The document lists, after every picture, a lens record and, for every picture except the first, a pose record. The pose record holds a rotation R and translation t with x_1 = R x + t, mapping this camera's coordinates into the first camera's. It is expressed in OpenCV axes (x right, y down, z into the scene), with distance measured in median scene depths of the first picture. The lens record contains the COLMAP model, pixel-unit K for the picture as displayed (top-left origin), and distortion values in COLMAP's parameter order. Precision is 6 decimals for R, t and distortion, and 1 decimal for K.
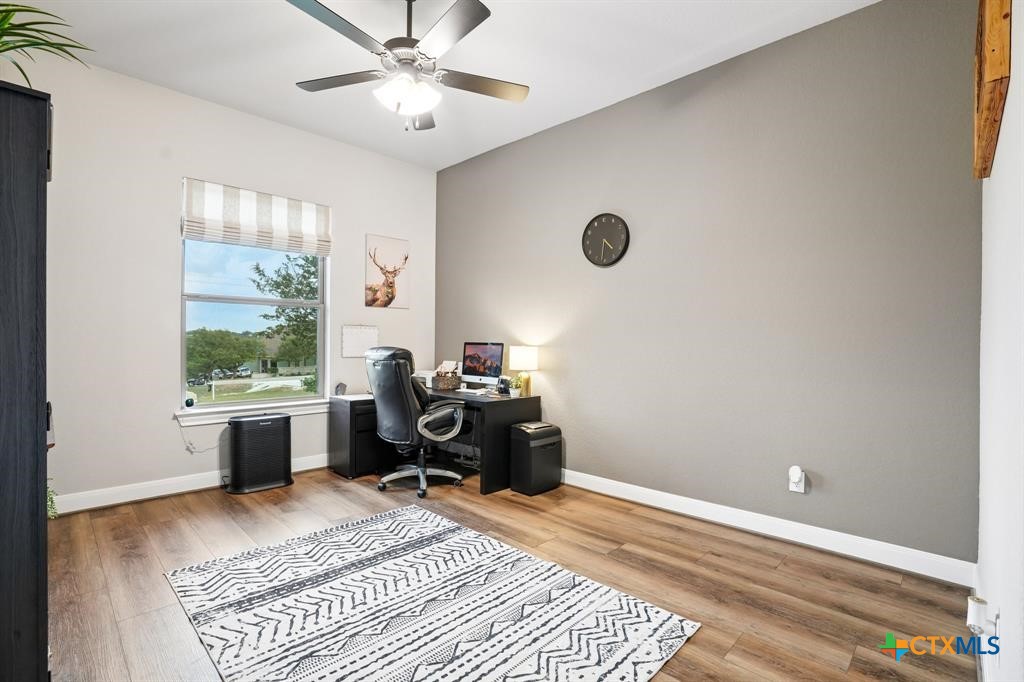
lens RADIAL K [[471.1, 0, 513.0], [0, 471.1, 336.5], [0, 0, 1]] dist [-0.073233, 0.028245]
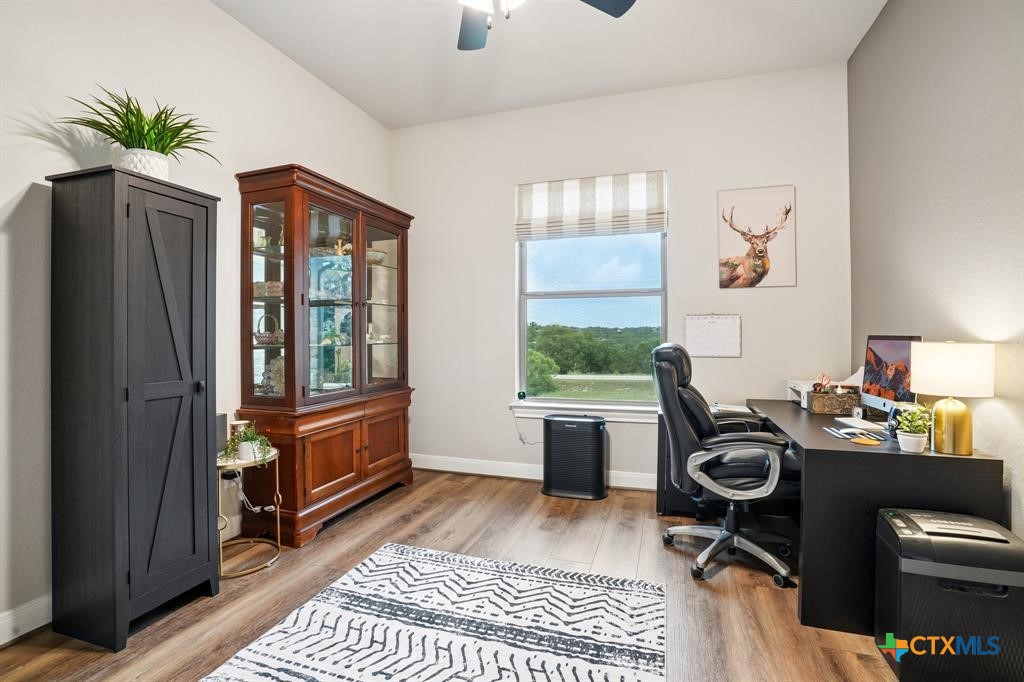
lens RADIAL K [[471.1, 0, 513.0], [0, 471.1, 336.5], [0, 0, 1]] dist [-0.073233, 0.028245]
pose [[0.438336, -0.010490, -0.898750, 0.262019], [0.016561, 0.999856, -0.003593, 0.011307], [0.898658, -0.013309, 0.438447, 0.495850]]
